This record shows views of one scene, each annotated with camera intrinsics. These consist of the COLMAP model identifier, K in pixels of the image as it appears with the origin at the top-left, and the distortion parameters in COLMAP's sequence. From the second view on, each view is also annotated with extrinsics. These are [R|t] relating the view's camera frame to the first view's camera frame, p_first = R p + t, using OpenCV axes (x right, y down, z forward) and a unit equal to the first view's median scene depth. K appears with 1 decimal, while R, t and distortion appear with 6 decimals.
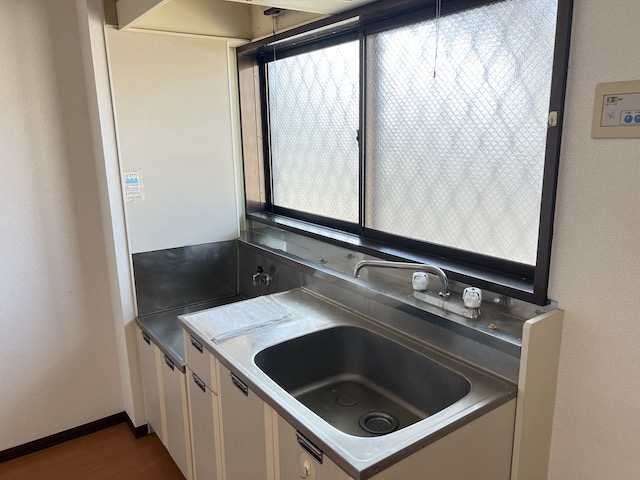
lens RADIAL K [[486.0, 0, 330.6], [0, 486.0, 254.7], [0, 0, 1]] dist [0.003952, 0.001760]
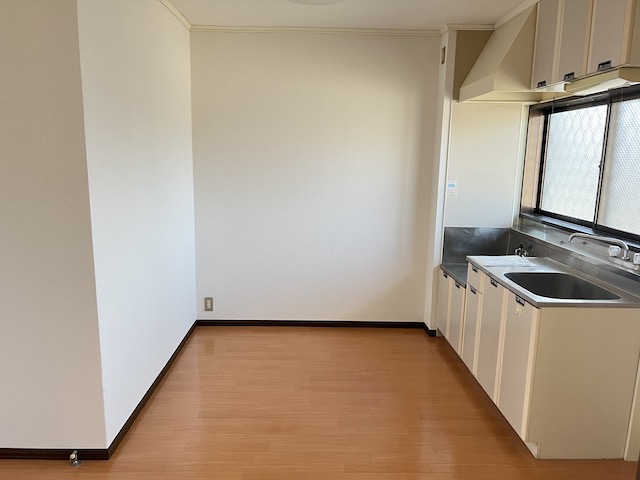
lens RADIAL K [[480.7, 0, 320.0], [0, 480.7, 240.0], [0, 0, 1]] dist [0.003806, -0.006264]
pose [[0.817729, 0.125028, -0.561861, 0.192958], [-0.164886, 0.986099, -0.020542, 0.149507], [0.551482, 0.109441, 0.826977, -0.642802]]
